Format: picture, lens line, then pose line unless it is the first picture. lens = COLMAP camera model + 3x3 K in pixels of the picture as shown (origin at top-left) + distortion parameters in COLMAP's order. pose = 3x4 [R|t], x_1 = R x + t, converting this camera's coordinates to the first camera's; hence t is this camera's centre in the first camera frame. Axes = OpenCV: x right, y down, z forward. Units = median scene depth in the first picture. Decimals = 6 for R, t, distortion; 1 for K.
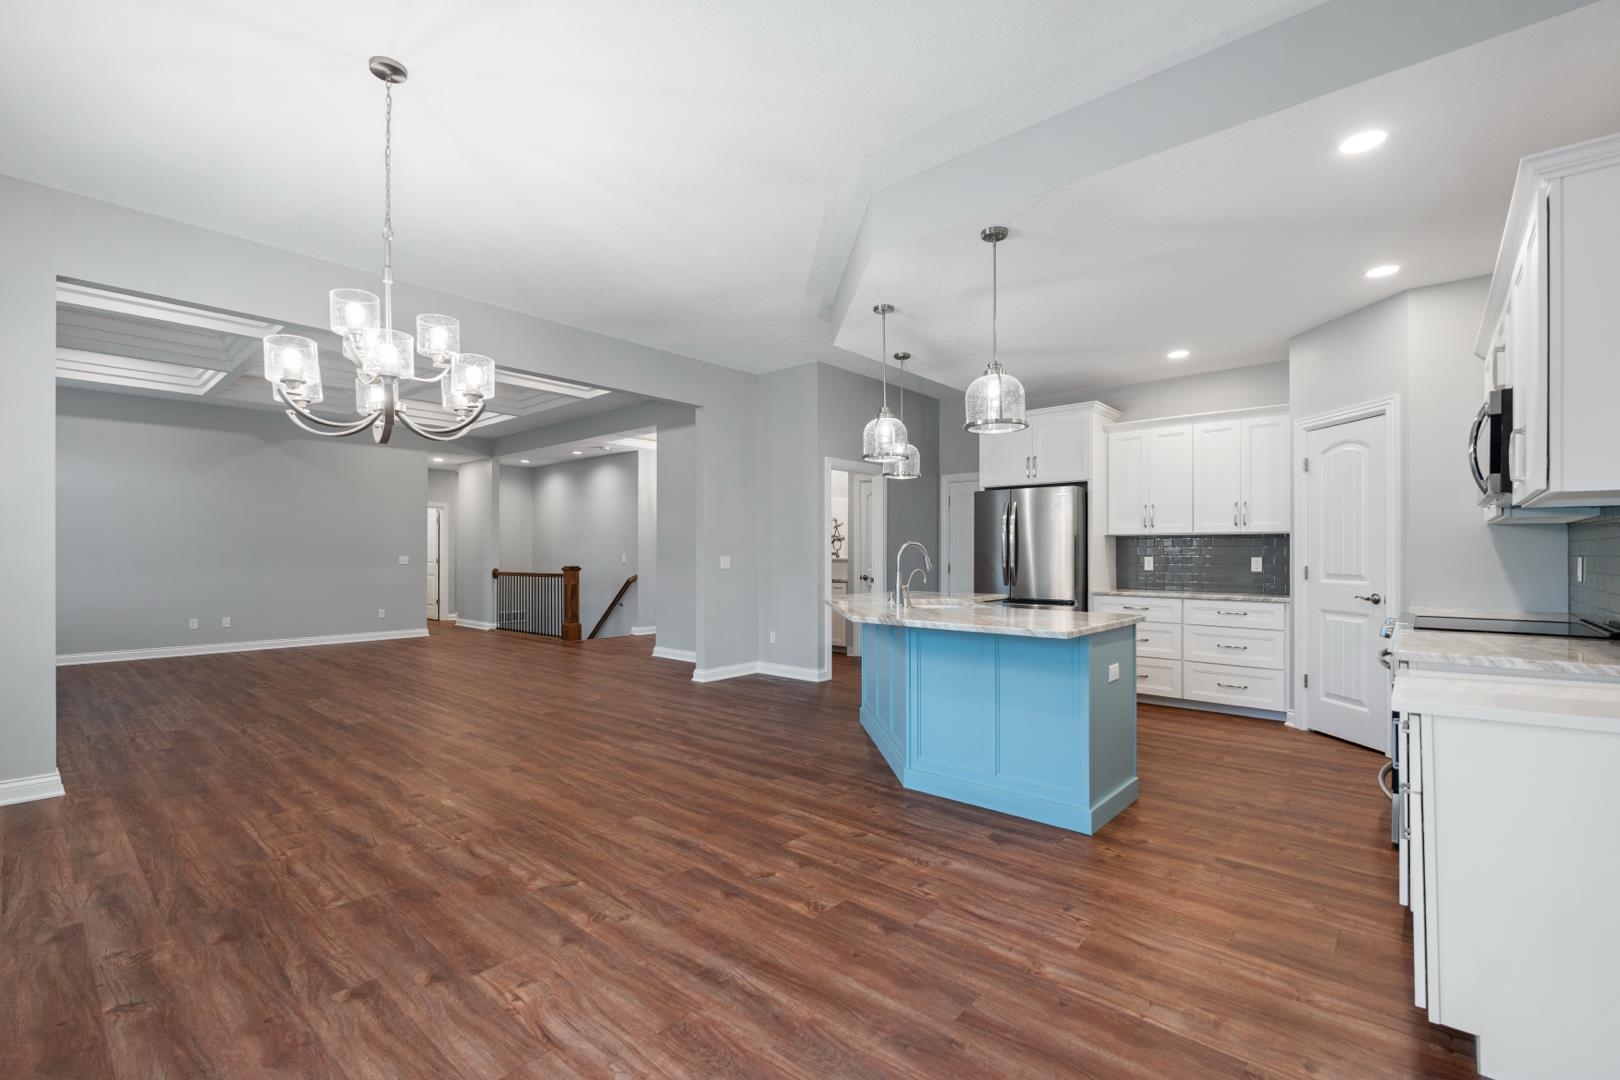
lens RADIAL K [[709.1, 0, 813.7], [0, 709.1, 546.5], [0, 0, 1]] dist [-0.003247, -0.000515]
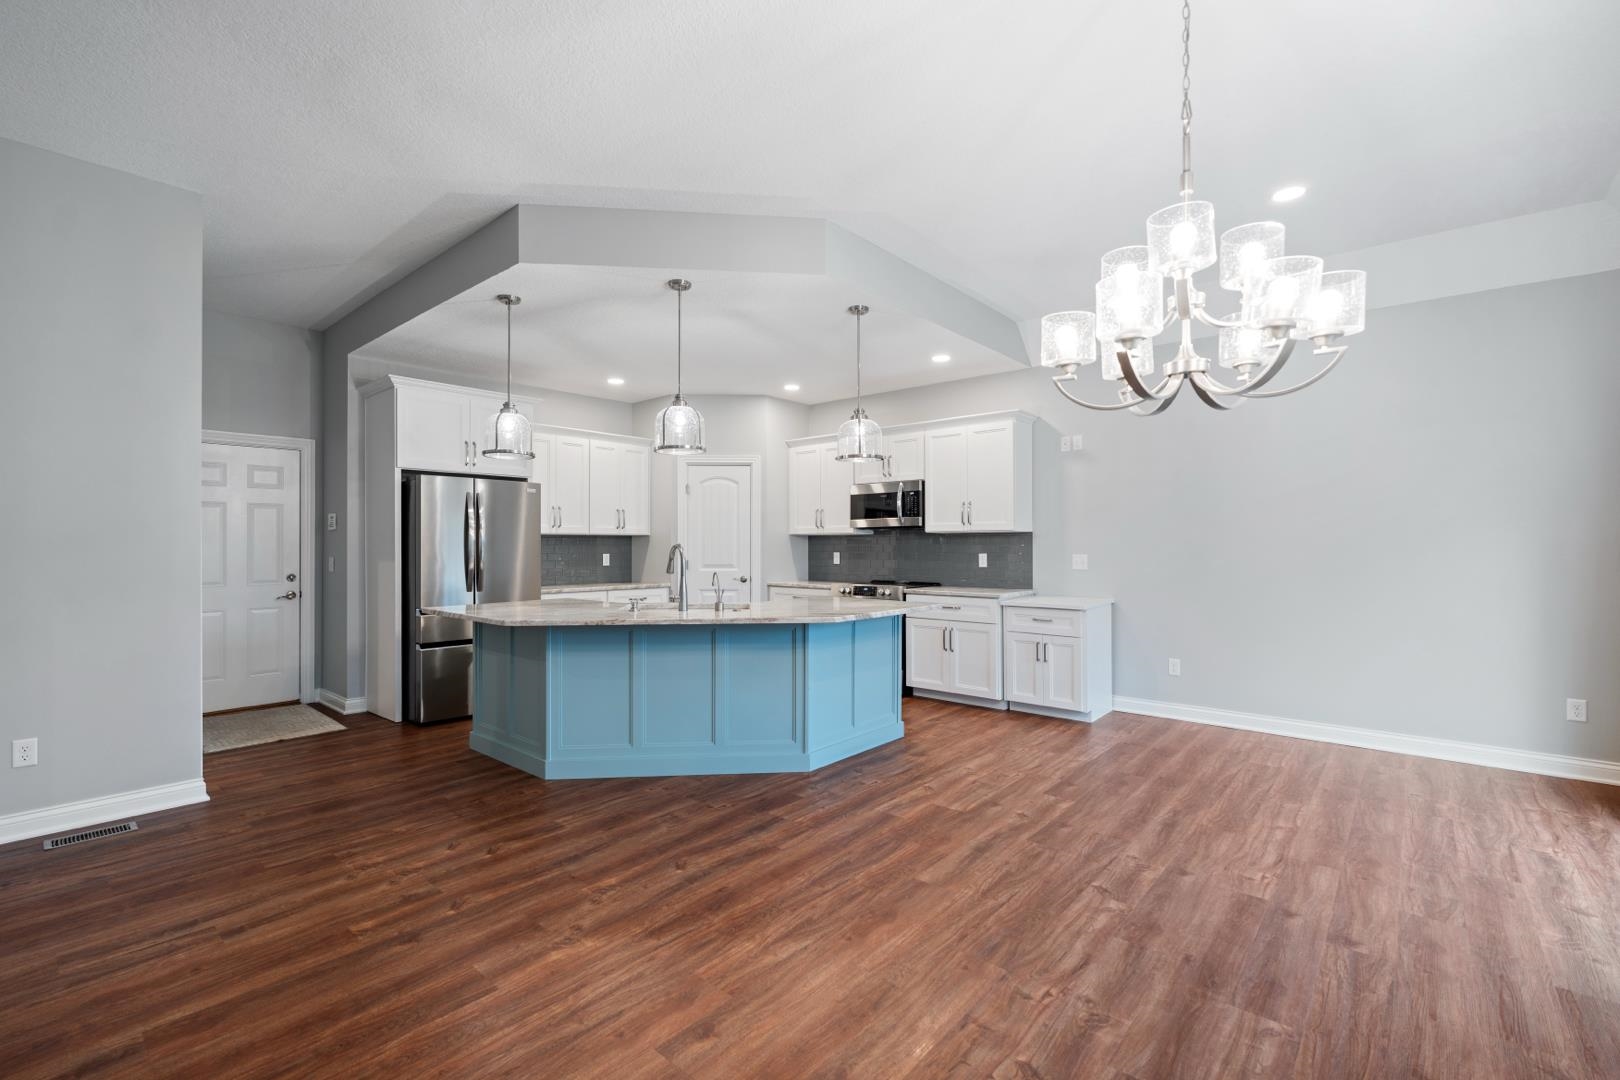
lens RADIAL K [[709.1, 0, 813.7], [0, 709.1, 546.5], [0, 0, 1]] dist [-0.003247, -0.000515]
pose [[-0.010181, -0.002405, 0.999945, -1.230174], [-0.011336, 0.999933, 0.002290, -0.008921], [-0.999884, -0.011312, -0.010208, 1.299204]]
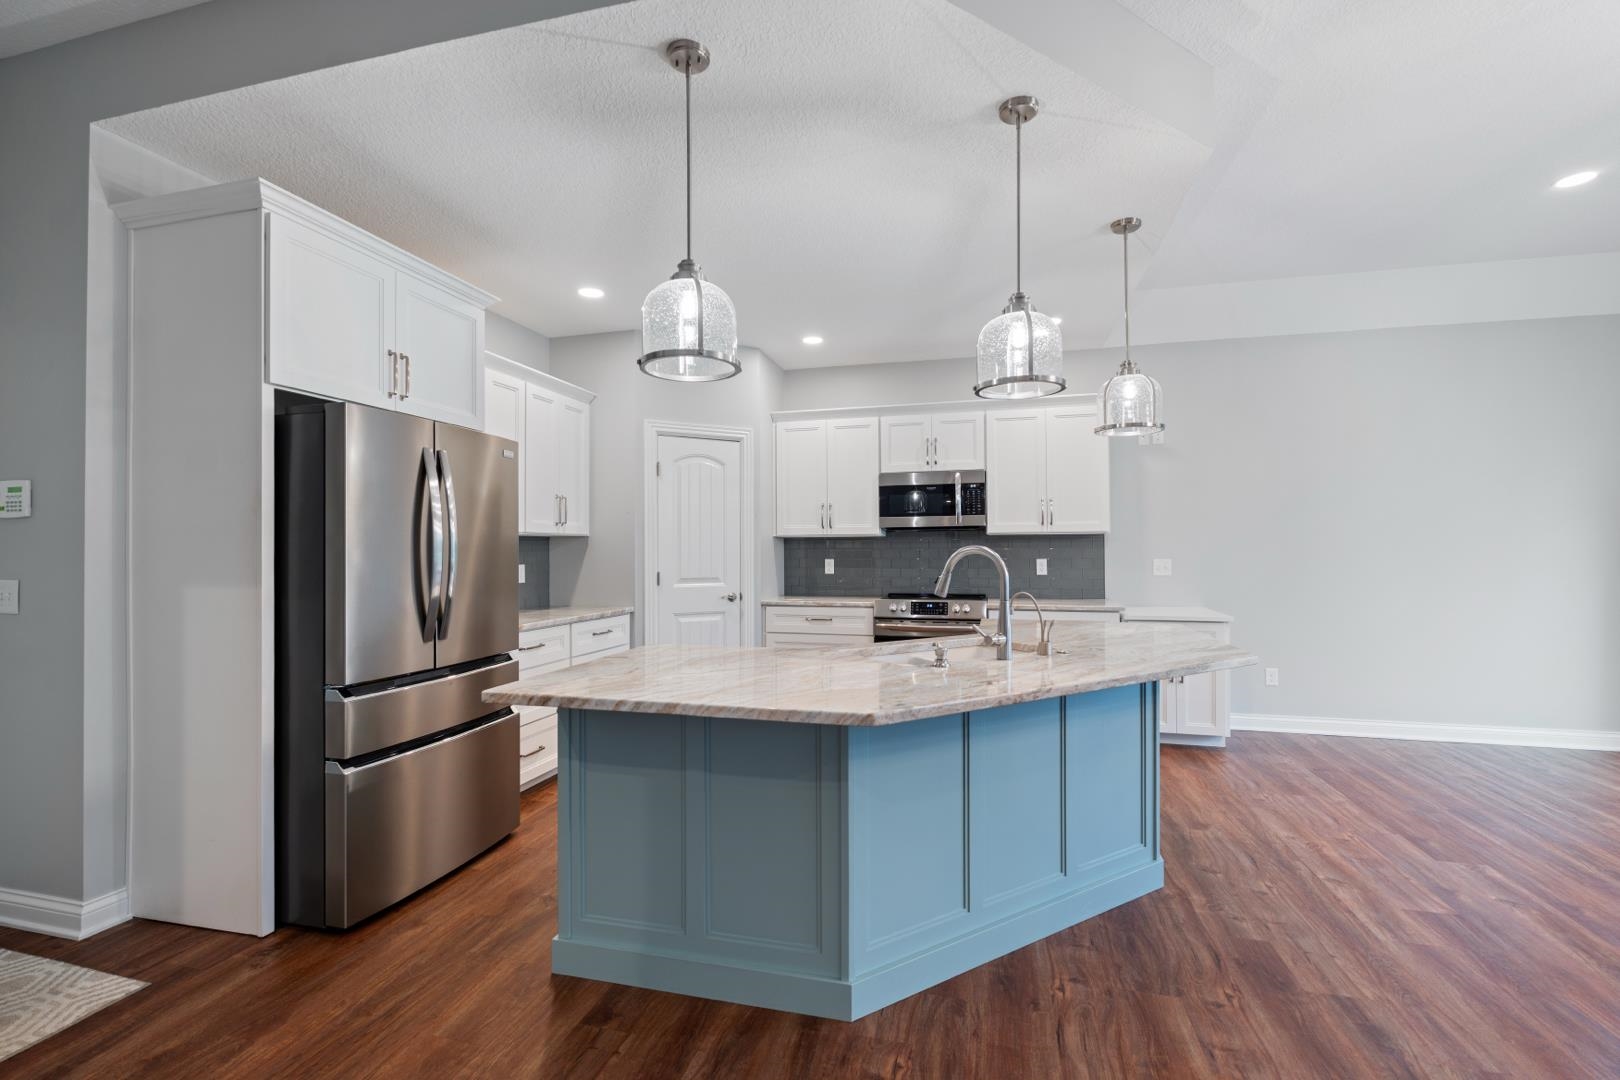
lens RADIAL K [[709.1, 0, 813.7], [0, 709.1, 546.5], [0, 0, 1]] dist [-0.003247, -0.000515]
pose [[-0.450316, 0.005301, 0.892853, -0.464879], [-0.007293, 0.999927, -0.009615, 0.000582], [-0.892839, -0.010842, -0.450245, 2.126352]]
